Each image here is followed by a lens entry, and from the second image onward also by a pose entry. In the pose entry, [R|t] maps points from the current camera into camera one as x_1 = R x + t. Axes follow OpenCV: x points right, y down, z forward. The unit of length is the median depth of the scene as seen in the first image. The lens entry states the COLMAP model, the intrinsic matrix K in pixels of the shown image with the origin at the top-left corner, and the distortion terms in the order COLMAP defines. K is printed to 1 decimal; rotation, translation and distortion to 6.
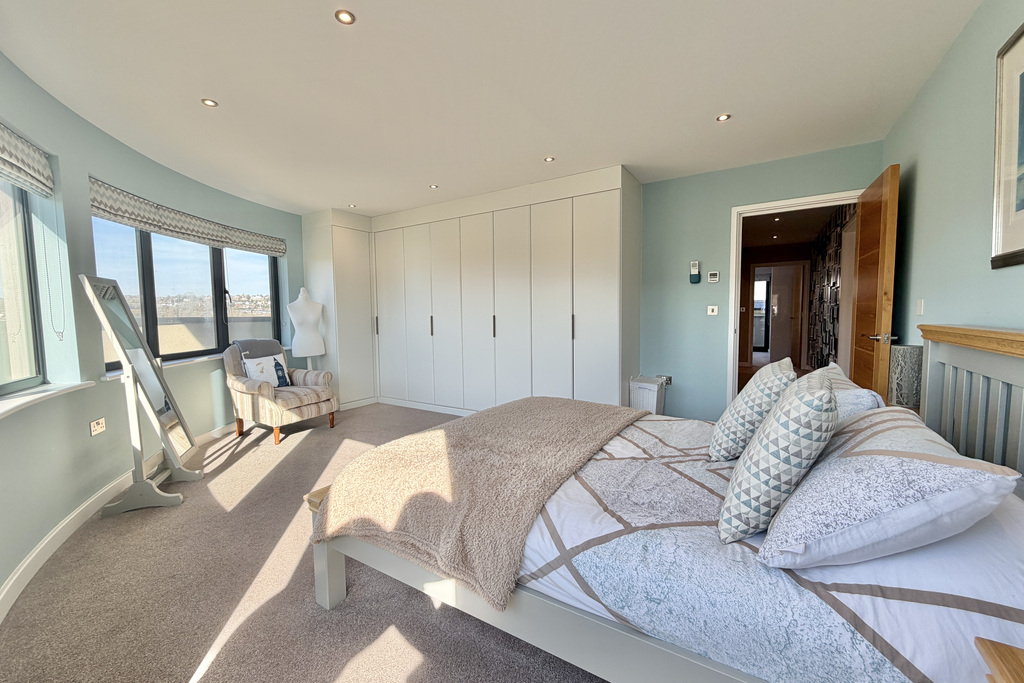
lens RADIAL K [[407.2, 0, 515.4], [0, 407.2, 338.9], [0, 0, 1]] dist [-0.003081, 0.001221]
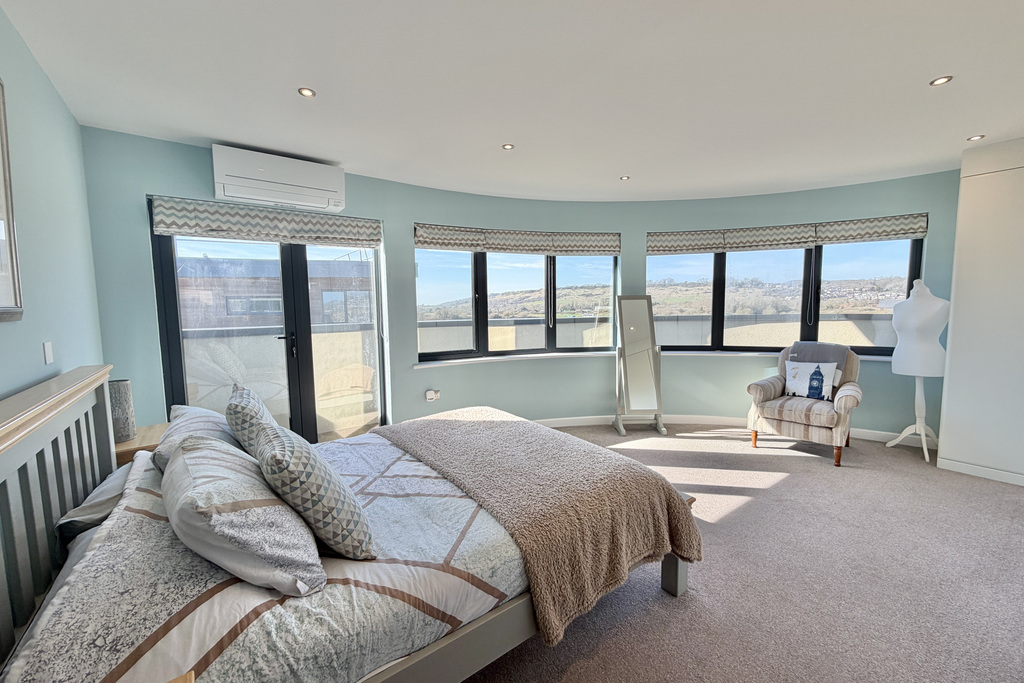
lens RADIAL K [[407.2, 0, 508.5], [0, 407.2, 345.1], [0, 0, 1]] dist [-0.003081, 0.001221]
pose [[-0.371491, 0.104329, -0.922556, 0.497520], [-0.046662, 0.990313, 0.130781, -0.086156], [0.927263, 0.091632, -0.363025, 0.718036]]
